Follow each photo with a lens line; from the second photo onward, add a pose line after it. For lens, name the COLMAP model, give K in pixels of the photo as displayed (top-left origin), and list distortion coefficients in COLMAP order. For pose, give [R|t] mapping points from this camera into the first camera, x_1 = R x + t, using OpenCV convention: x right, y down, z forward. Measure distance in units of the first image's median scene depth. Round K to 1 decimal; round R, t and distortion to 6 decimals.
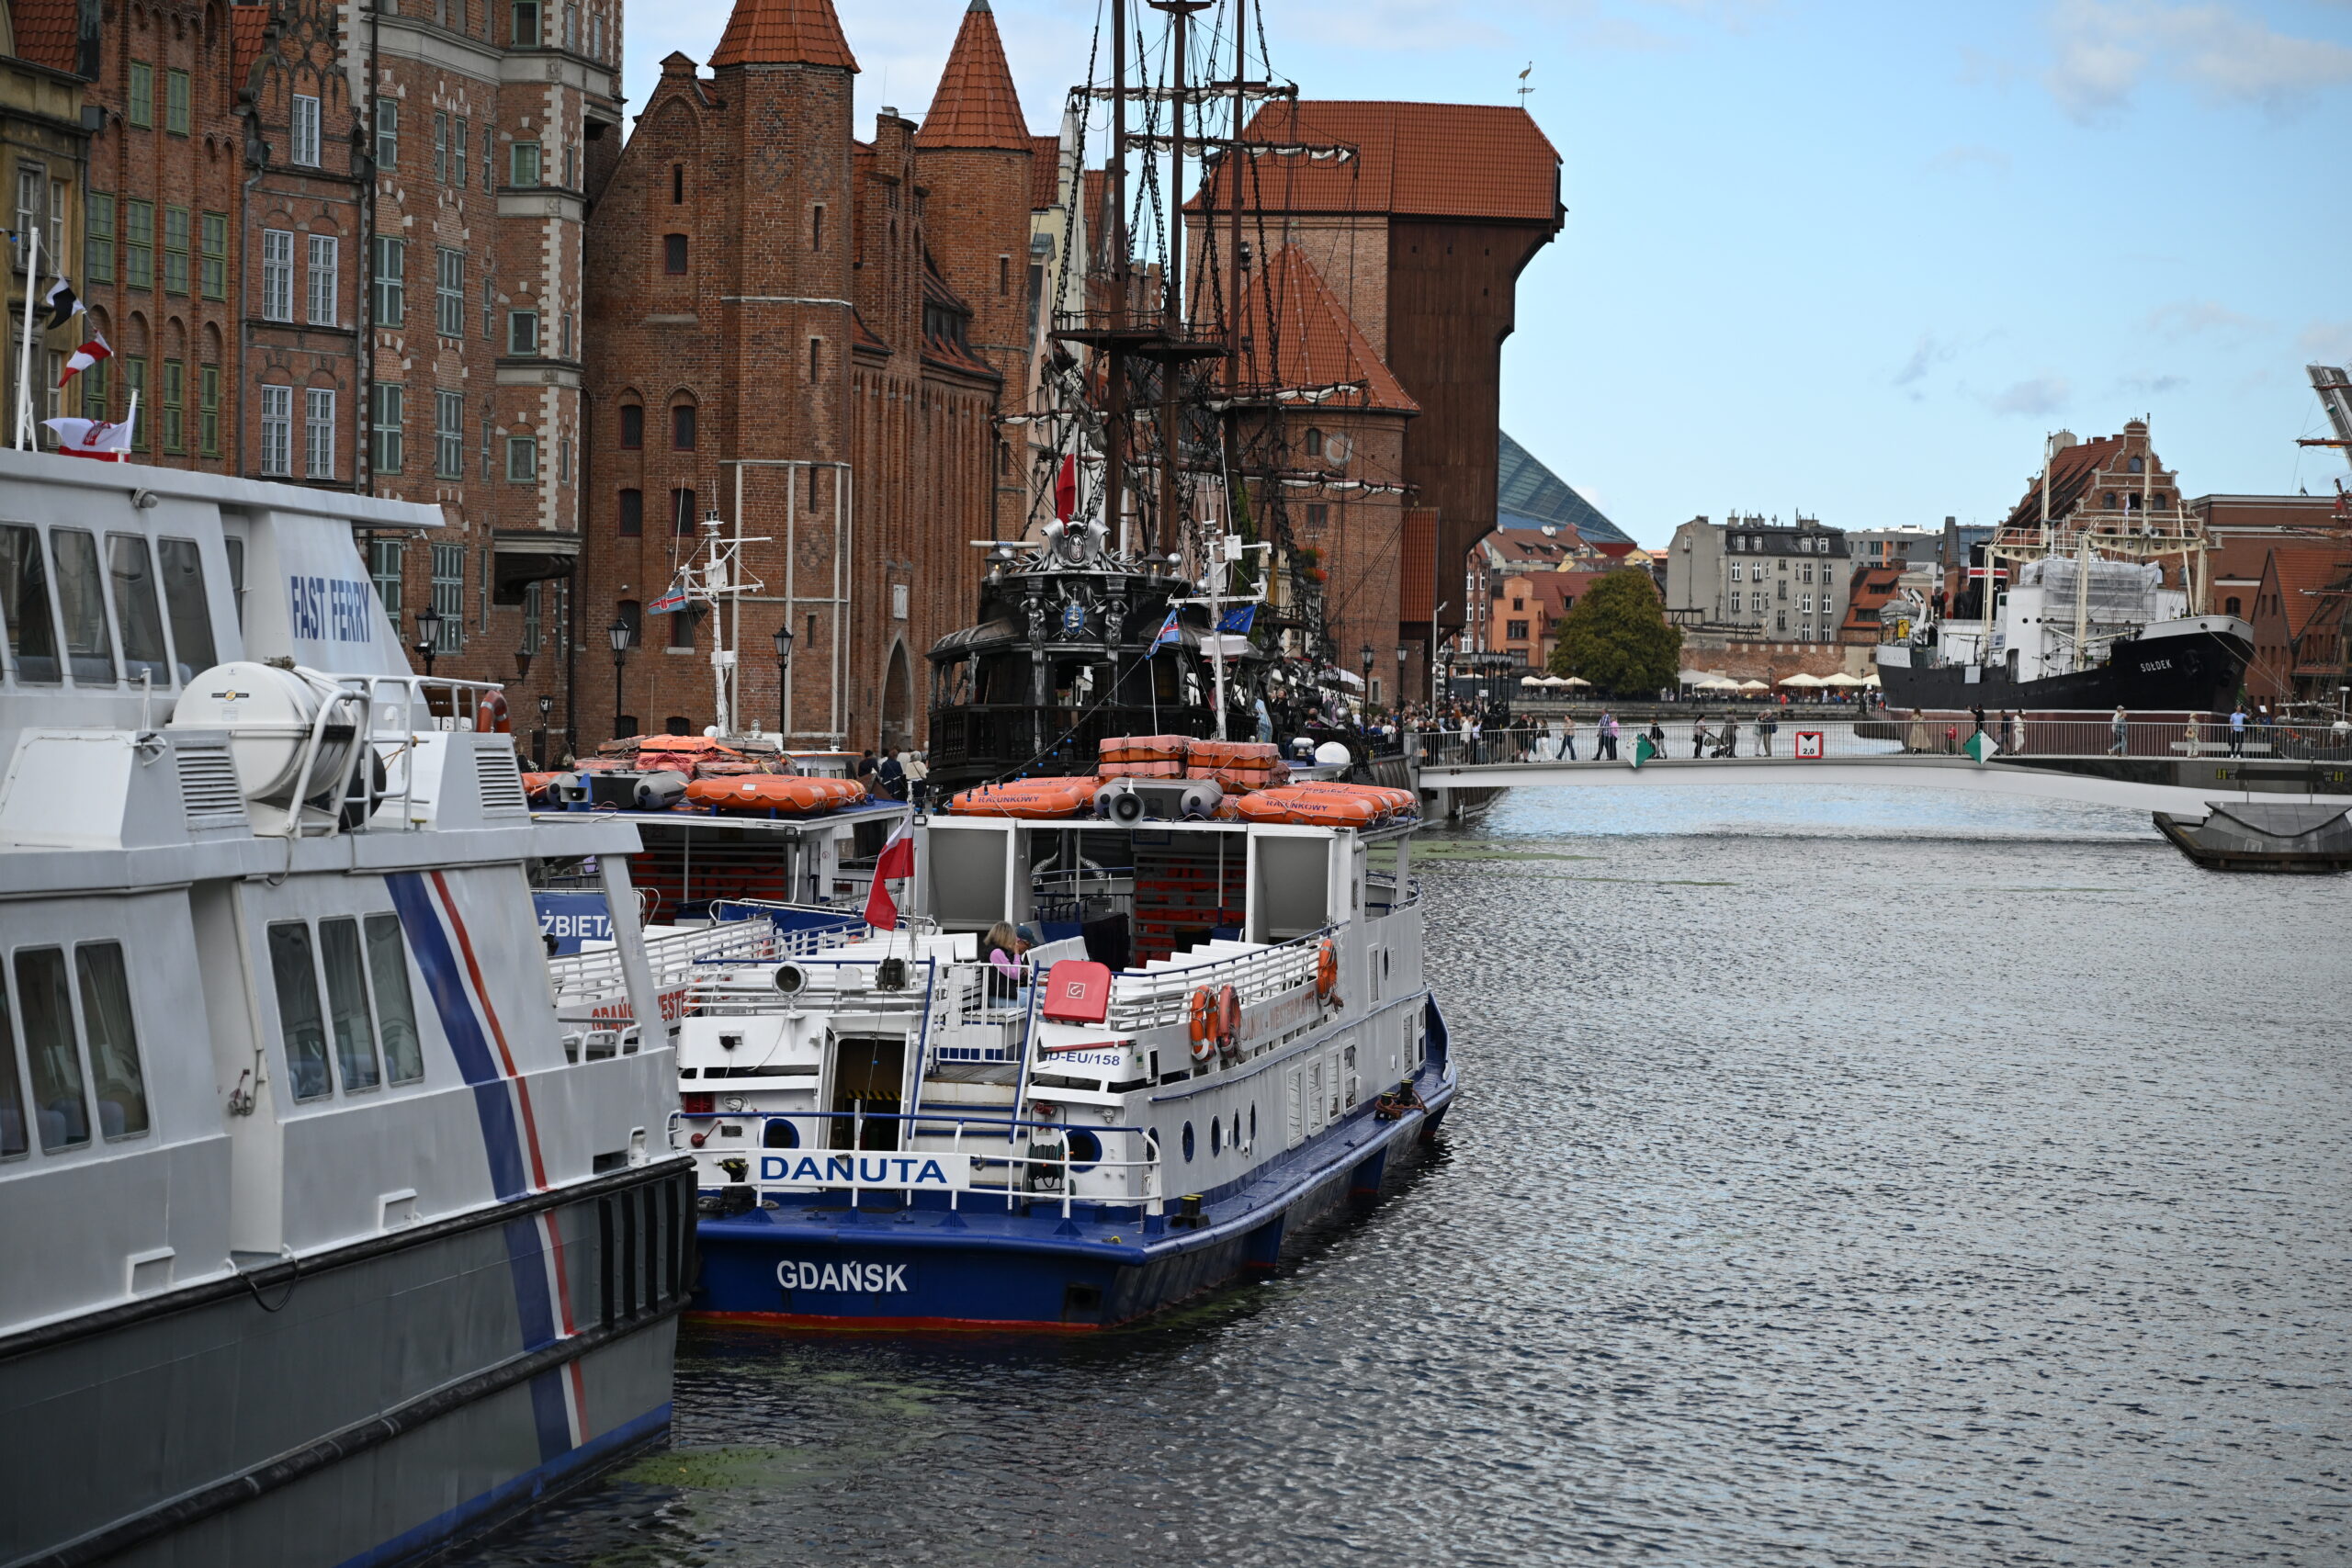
lens RADIAL K [[6292.0, 0, 1175.9], [0, 6292.0, 782.7], [0, 0, 1]] dist [0.025736, 0.000000]
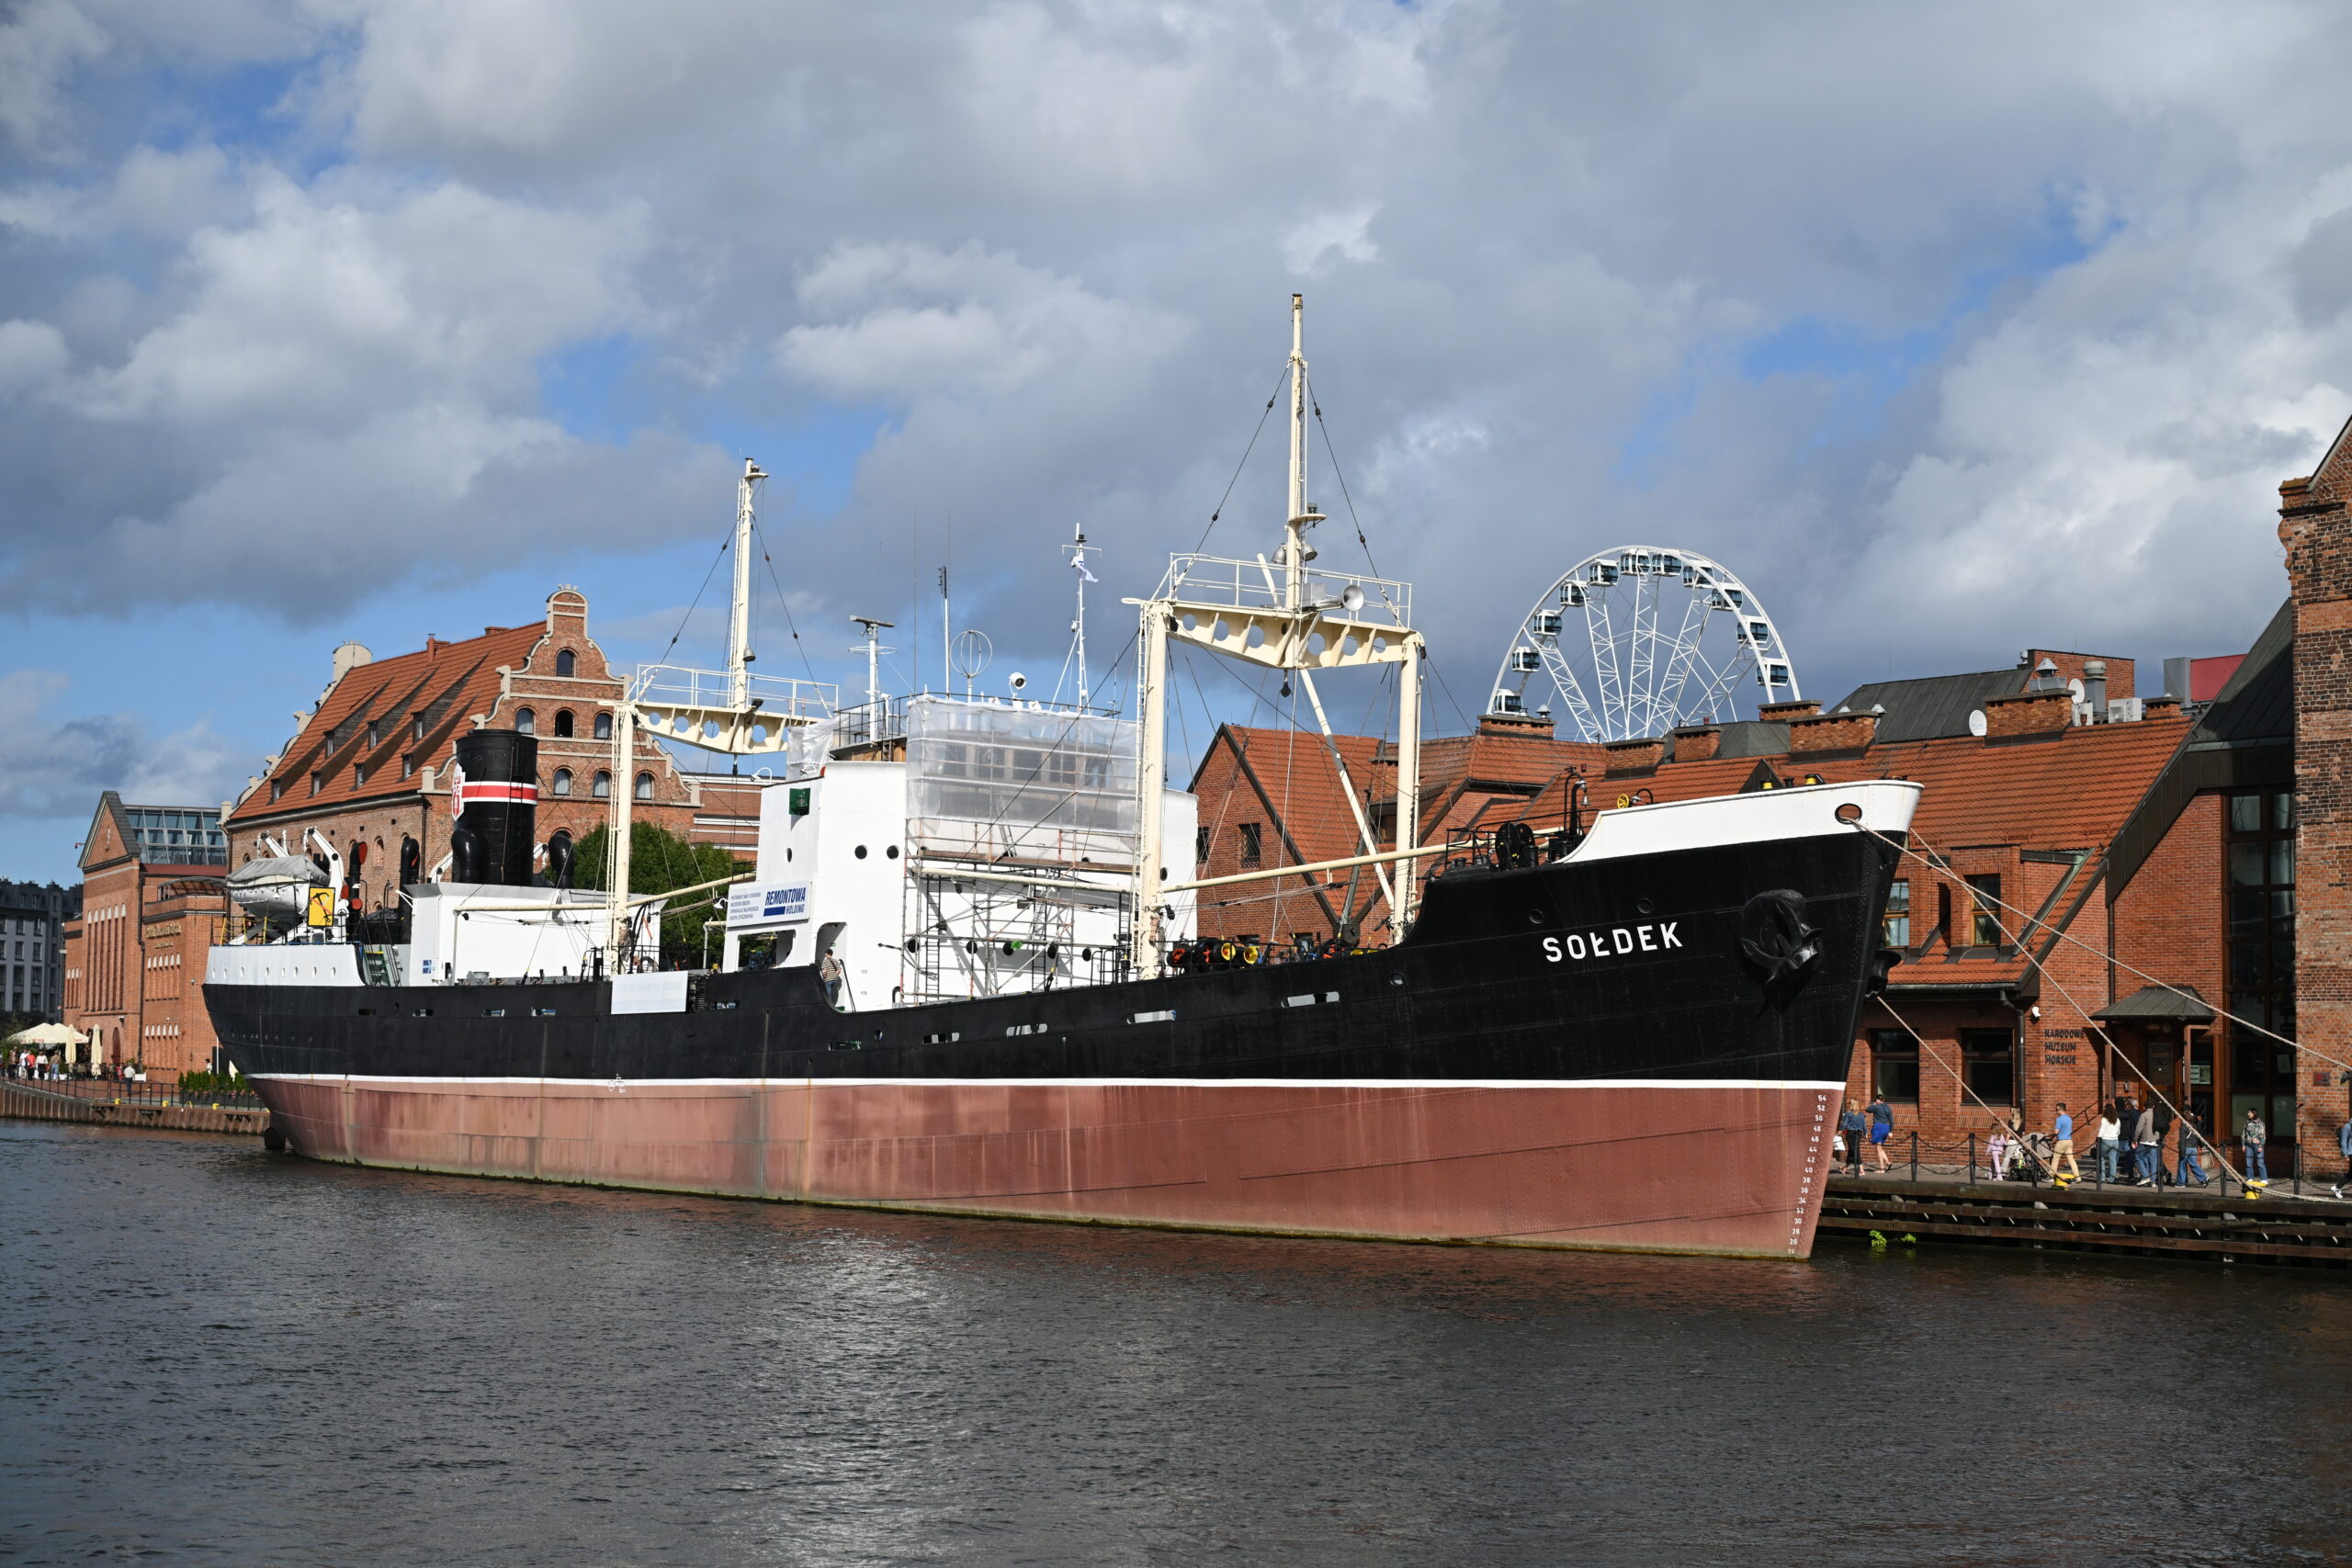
lens RADIAL K [[3594.9, 0, 1162.0], [0, 3594.9, 777.1], [0, 0, 1]] dist [-0.022731, 0.000000]
pose [[0.867718, 0.034304, 0.495872, 0.042678], [0.012494, 0.995795, -0.090752, -0.010592], [-0.496900, 0.084943, 0.863641, 0.859596]]
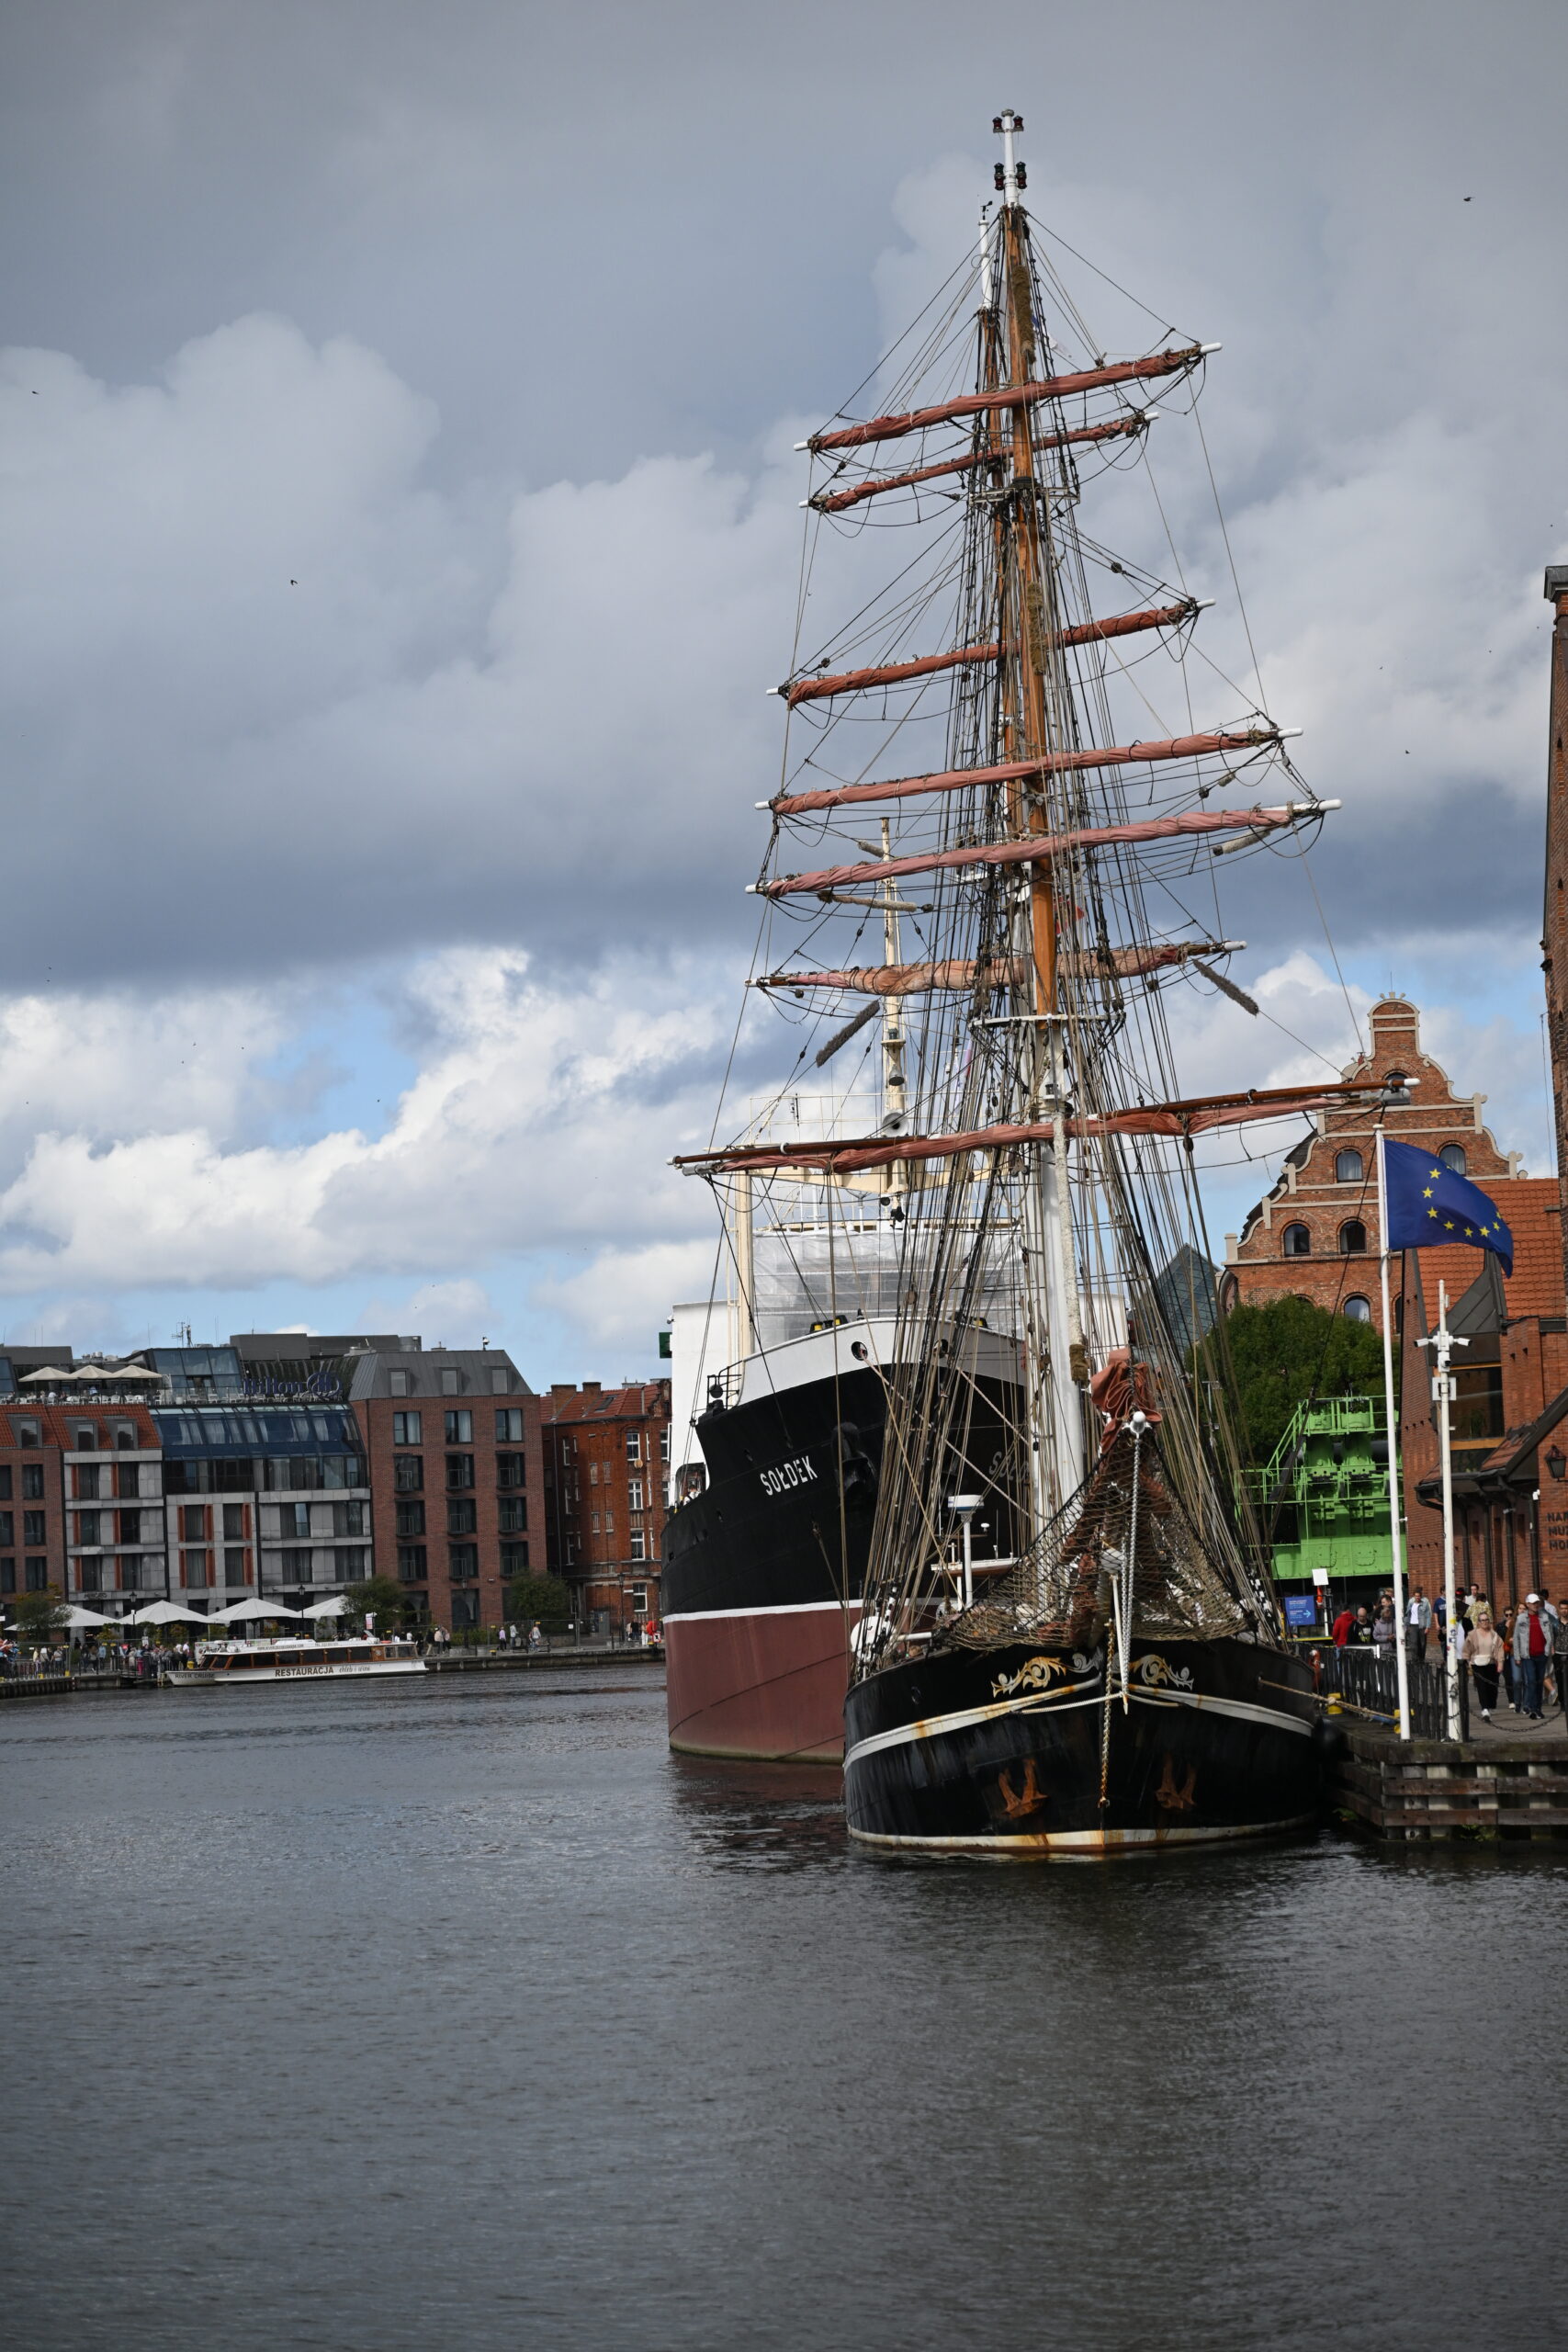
lens RADIAL K [[6105.9, 0, 790.8], [0, 6105.9, 1178.9], [0, 0, 1]] dist [-0.058422, 0.000000]
pose [[0.992437, -0.067030, -0.102836, 0.194398], [0.057594, 0.994079, -0.092138, -0.003702], [0.108403, 0.085519, 0.990422, 0.668713]]
